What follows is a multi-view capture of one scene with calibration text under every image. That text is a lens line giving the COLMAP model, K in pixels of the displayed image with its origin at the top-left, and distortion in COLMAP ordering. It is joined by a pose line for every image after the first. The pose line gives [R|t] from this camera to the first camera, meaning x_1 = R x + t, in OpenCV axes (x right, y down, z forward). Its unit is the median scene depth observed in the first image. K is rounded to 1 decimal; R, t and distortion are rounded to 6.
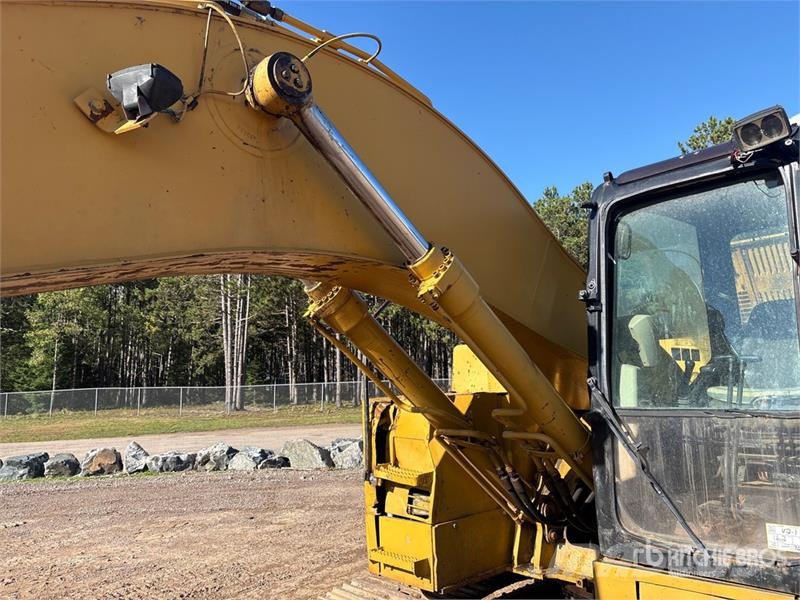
lens RADIAL K [[606.5, 0, 401.5], [0, 606.5, 298.4], [0, 0, 1]] dist [0.034691, -0.039674]
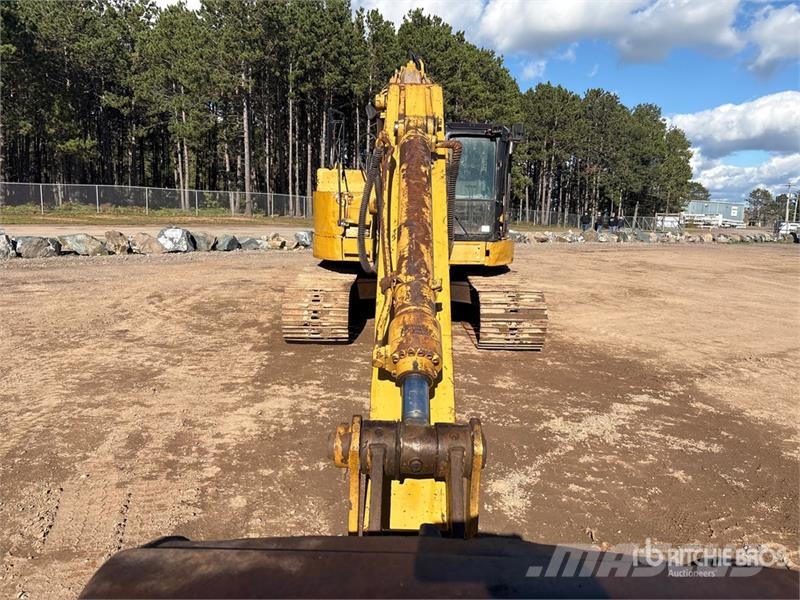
lens RADIAL K [[603.2, 0, 398.8], [0, 603.2, 300.2], [0, 0, 1]] dist [0.078075, -0.095865]
pose [[0.678807, -0.065404, 0.731398, -0.377883], [-0.154222, 0.961113, 0.229079, -0.000840], [-0.717939, -0.268298, 0.642324, -0.185235]]
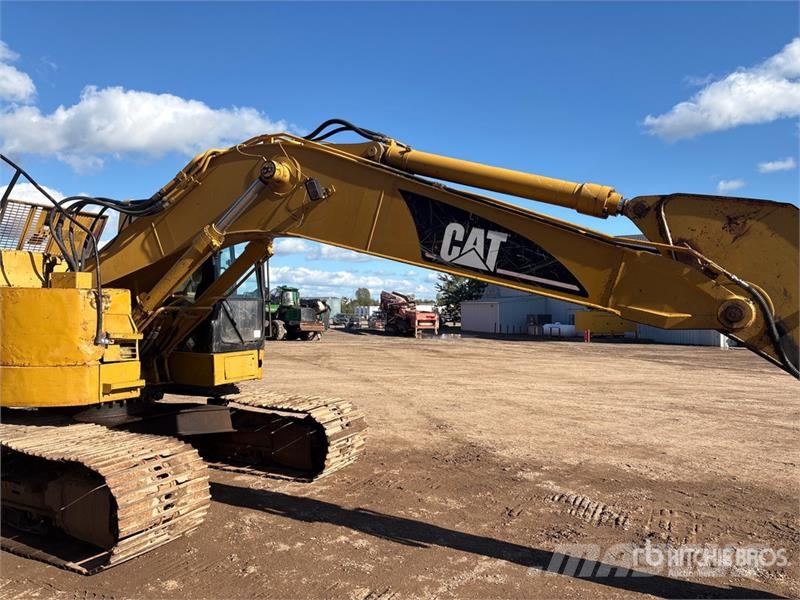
lens RADIAL K [[602.5, 0, 397.1], [0, 602.5, 305.0], [0, 0, 1]] dist [0.022781, -0.005399]
pose [[-0.339056, 0.025940, 0.940409, -0.373230], [-0.137998, 0.987436, -0.076991, 0.049102], [-0.930590, -0.155878, -0.331216, 0.181694]]
